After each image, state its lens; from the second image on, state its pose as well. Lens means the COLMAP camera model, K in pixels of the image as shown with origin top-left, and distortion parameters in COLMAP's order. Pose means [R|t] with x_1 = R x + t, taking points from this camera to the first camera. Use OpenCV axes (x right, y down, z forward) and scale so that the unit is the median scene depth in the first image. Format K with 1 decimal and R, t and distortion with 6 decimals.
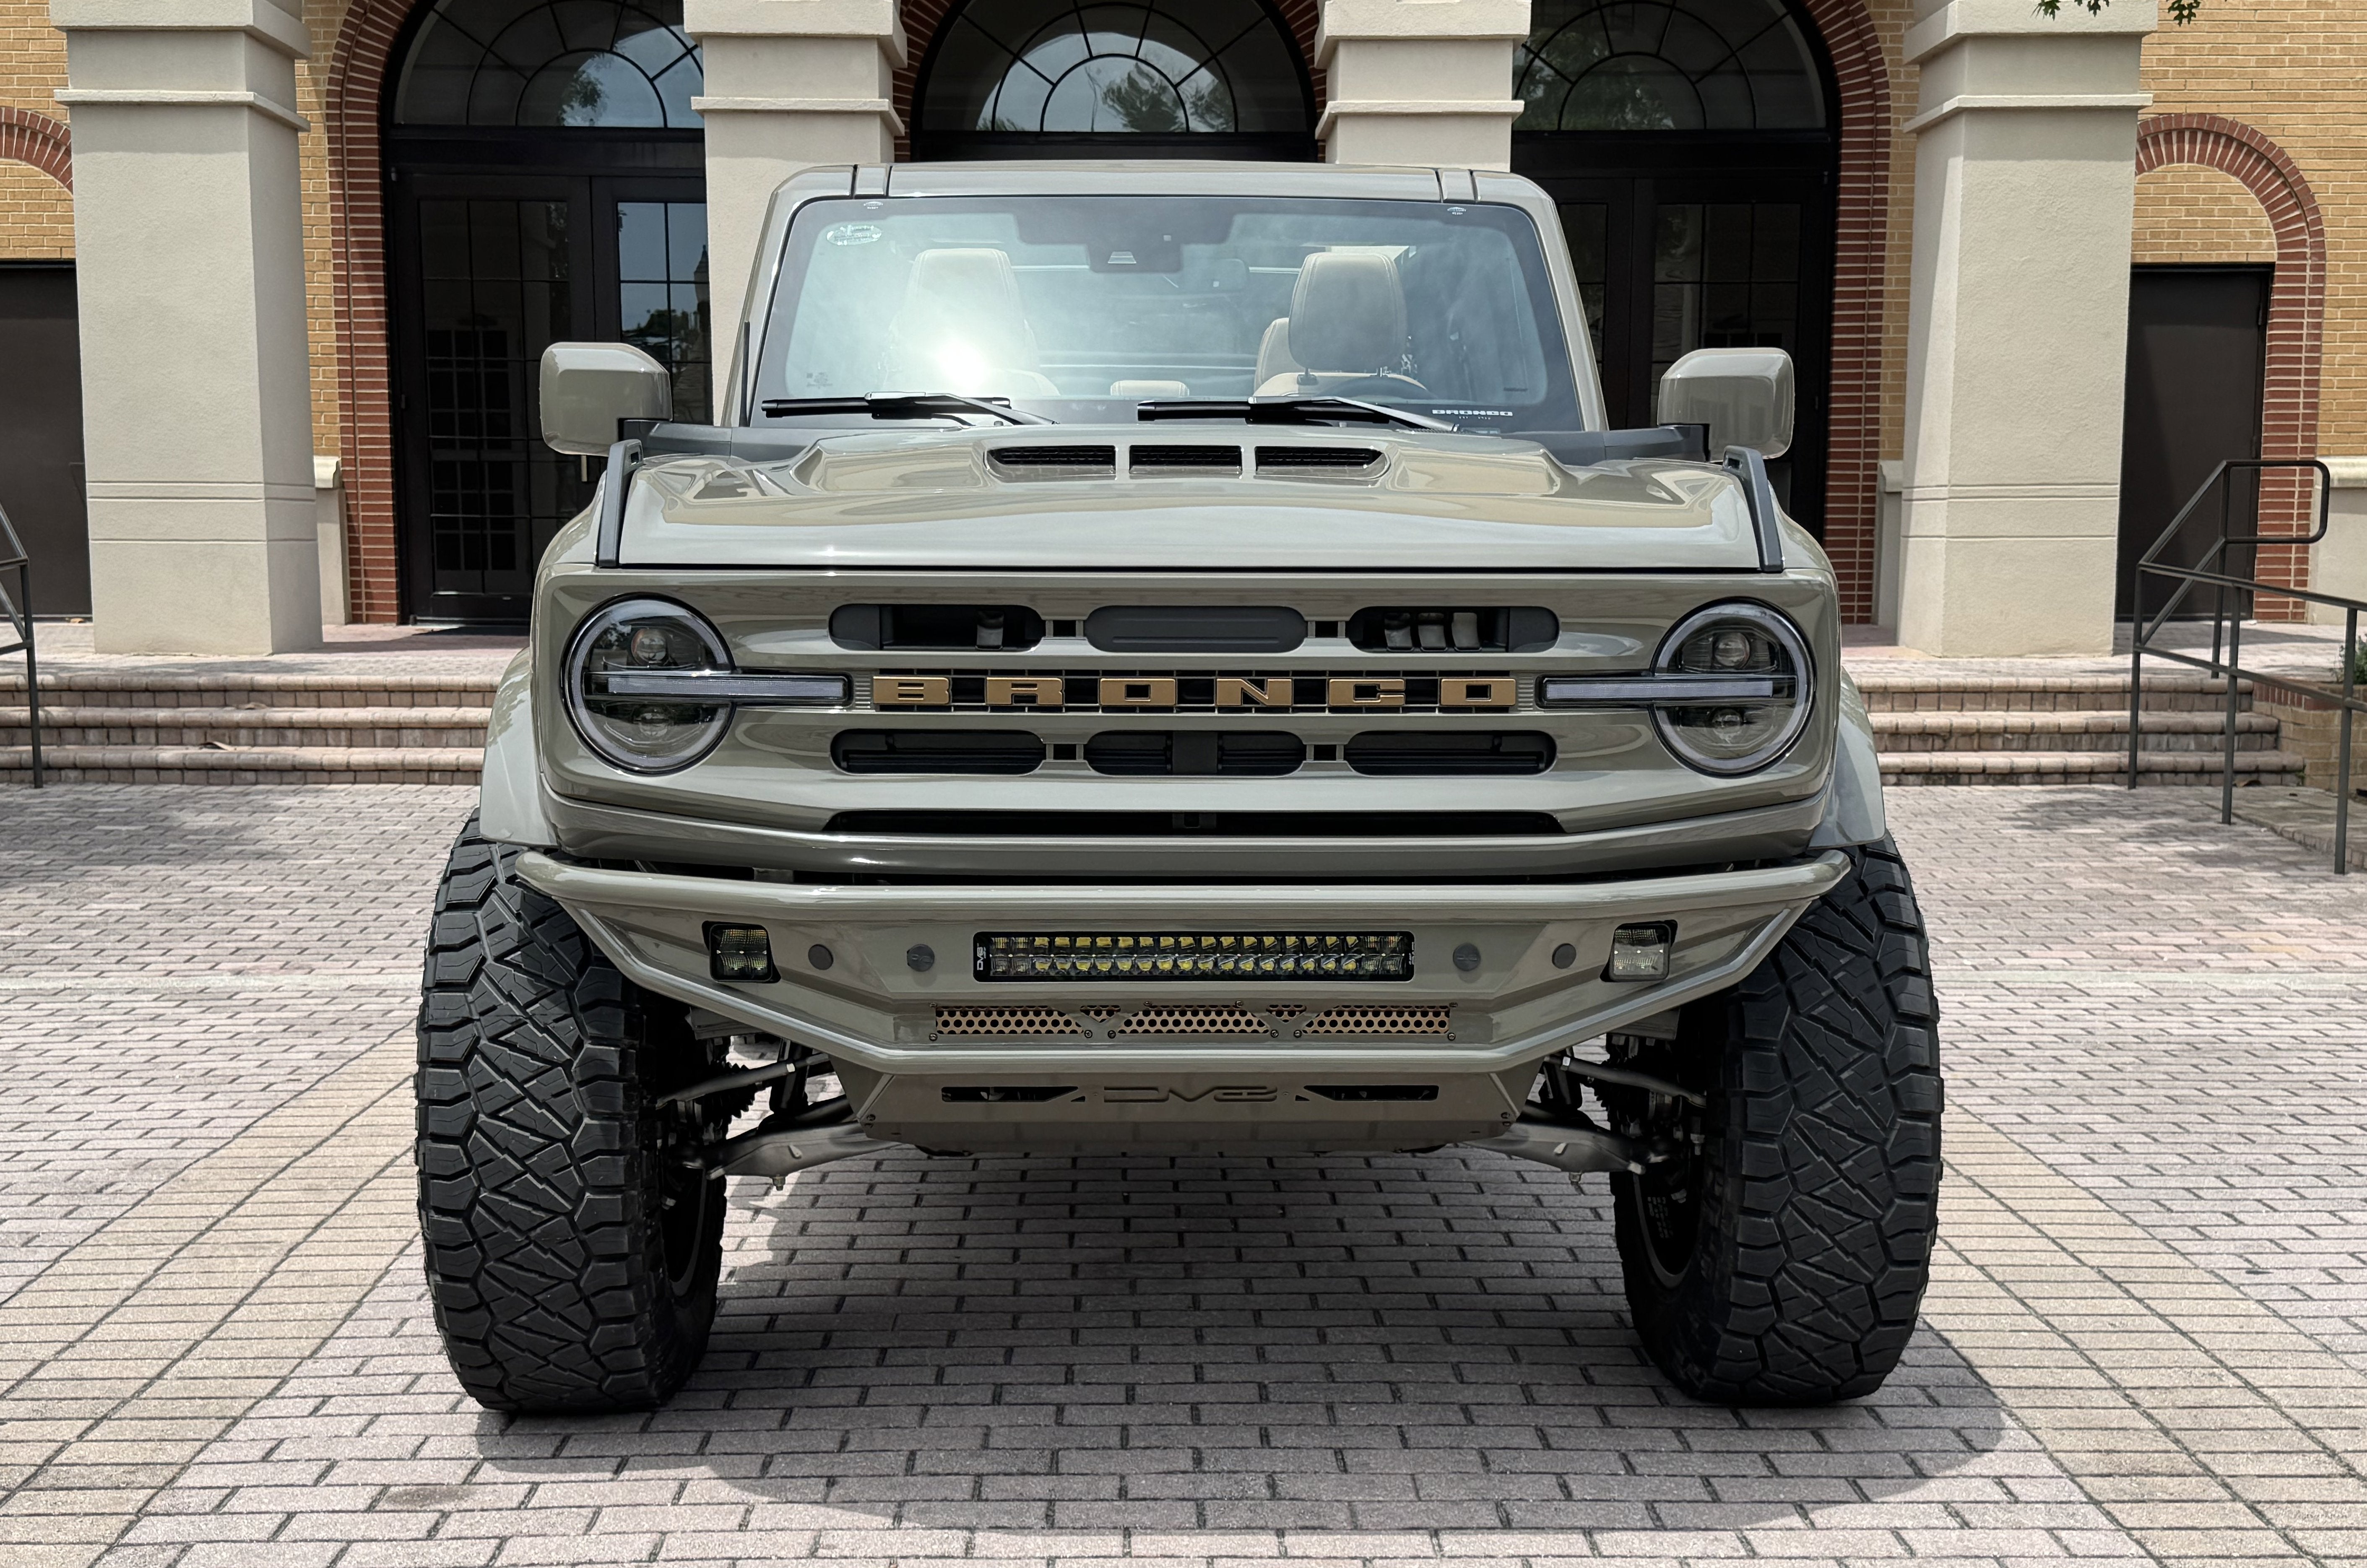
lens RADIAL K [[2782.7, 0, 1161.0], [0, 2782.7, 840.2], [0, 0, 1]] dist [0.078660, 0.000000]
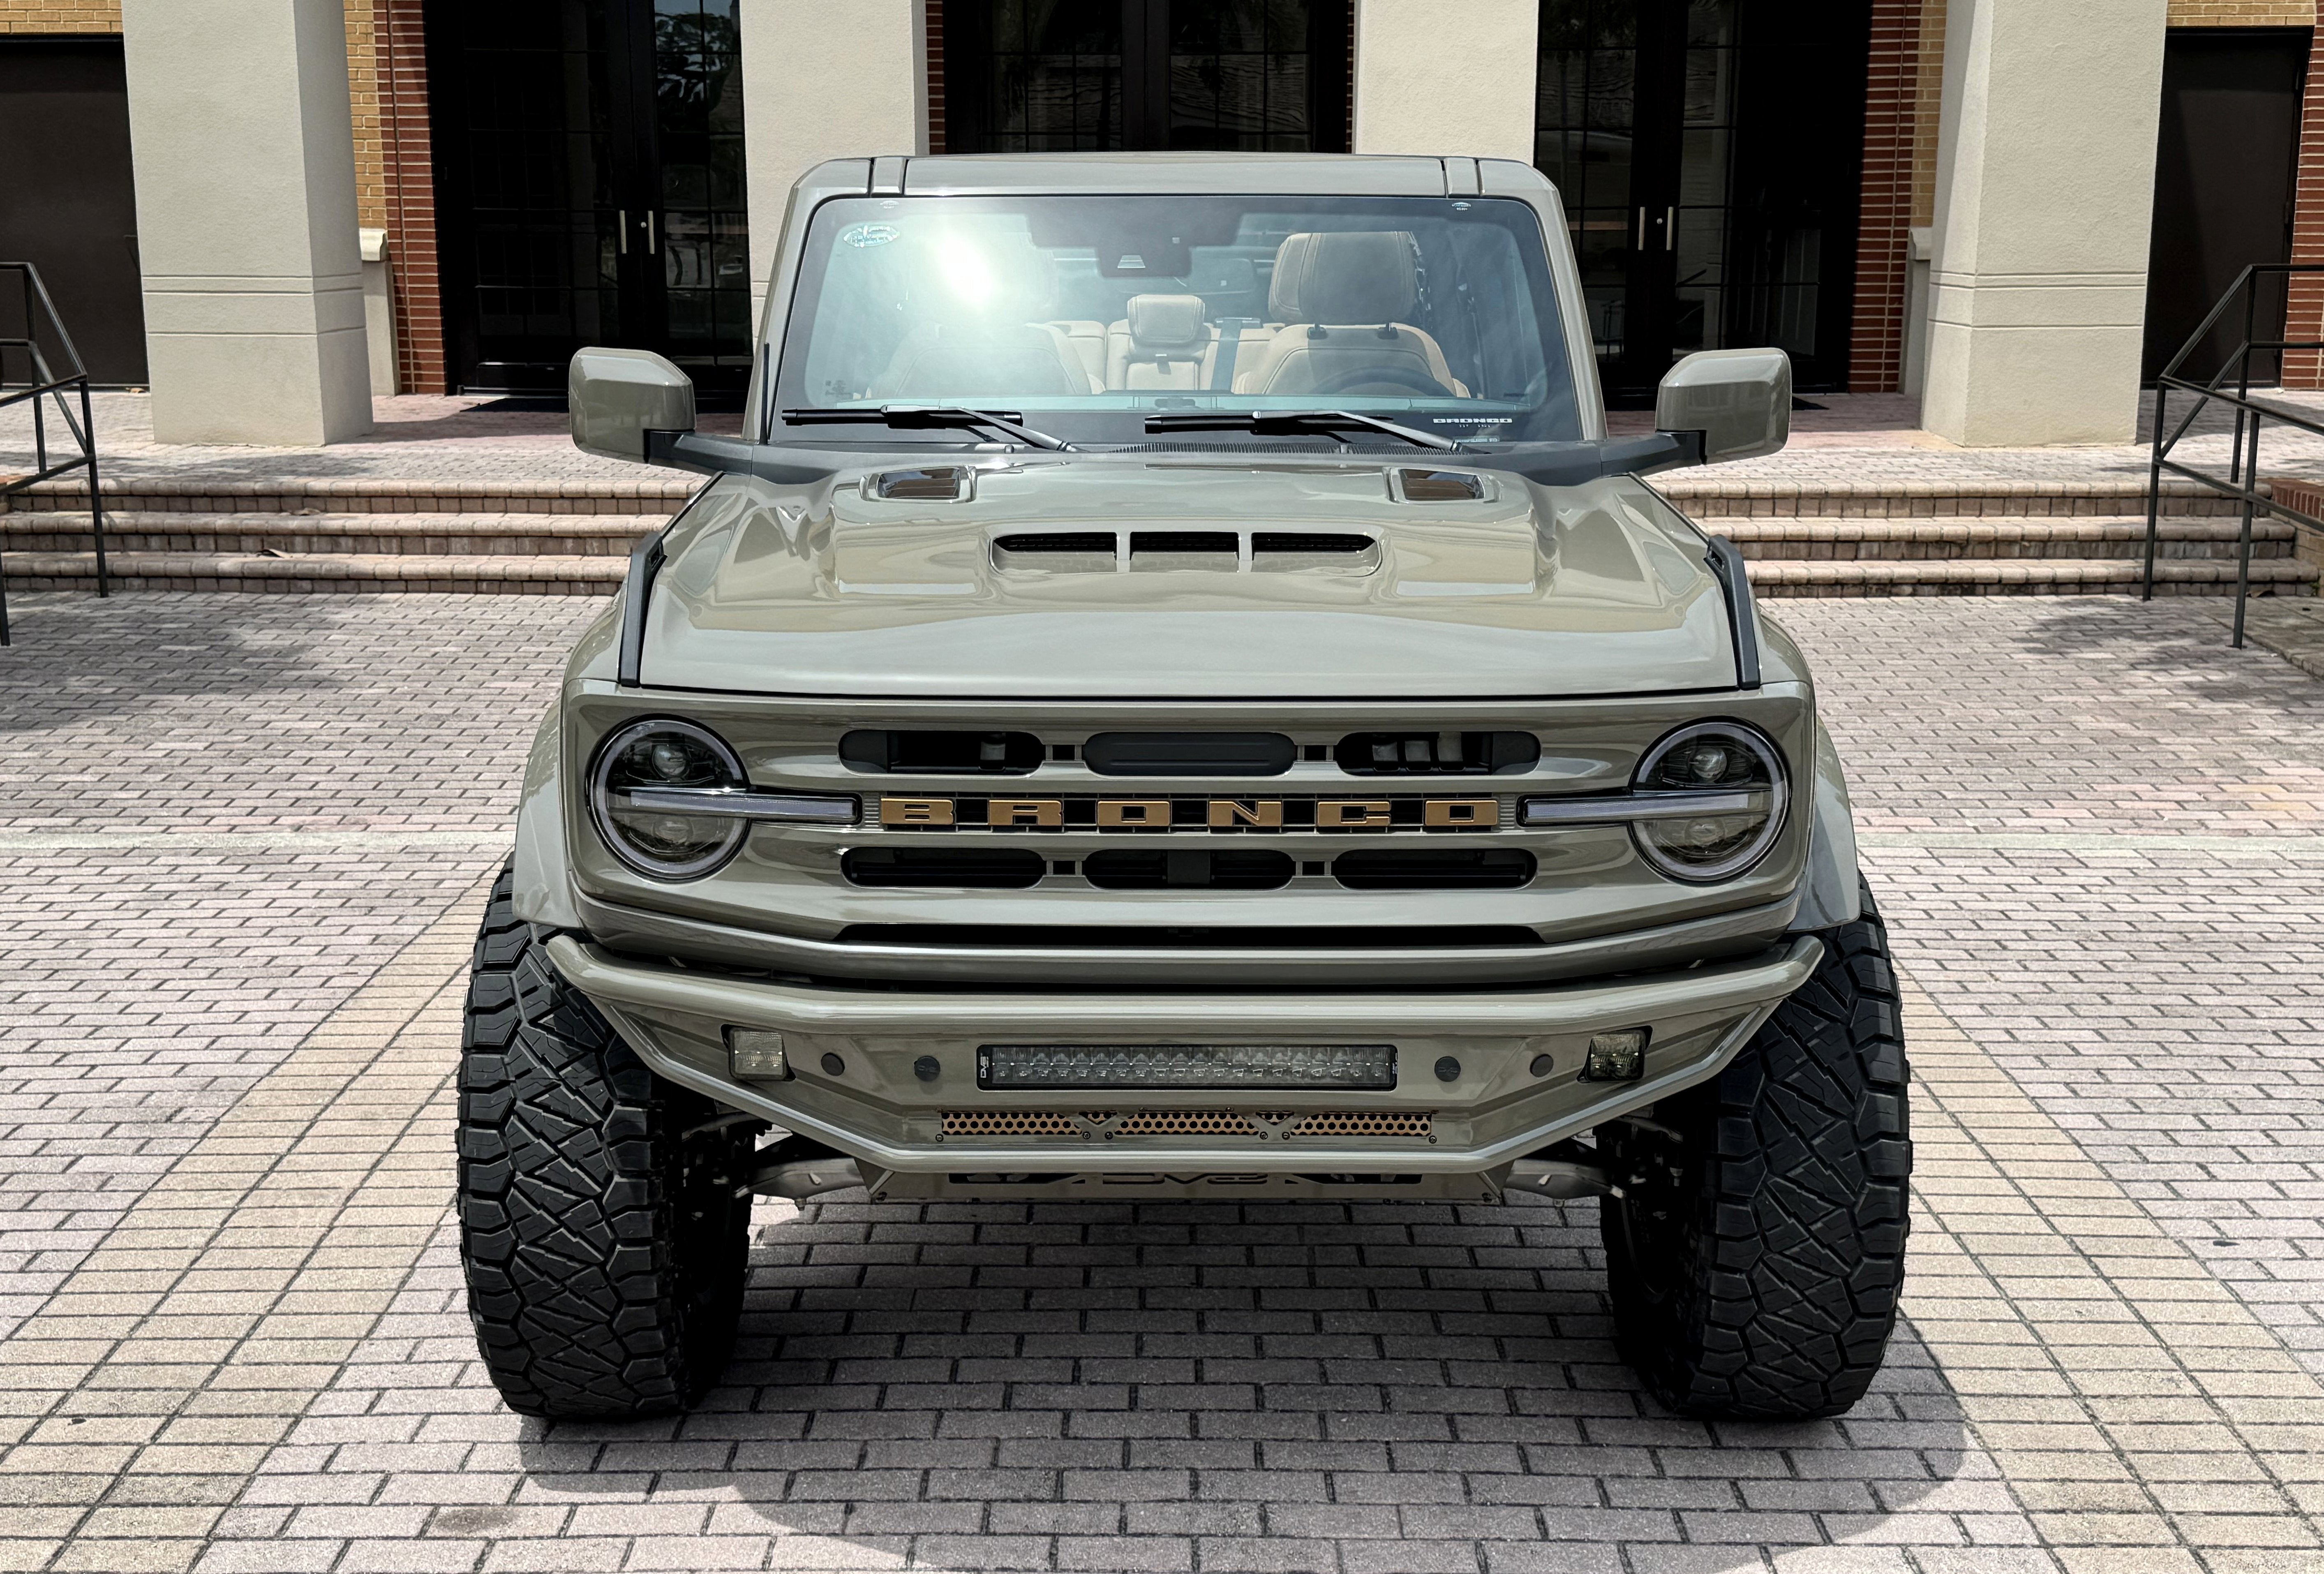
lens RADIAL K [[2730.6, 0, 1119.2], [0, 2730.6, 743.4], [0, 0, 1]] dist [0.071348, 0.000000]
pose [[0.999578, 0.002685, -0.028927, 0.012969], [-0.000353, 0.996769, 0.080318, -0.132812], [0.029049, -0.080274, 0.996349, -0.014443]]
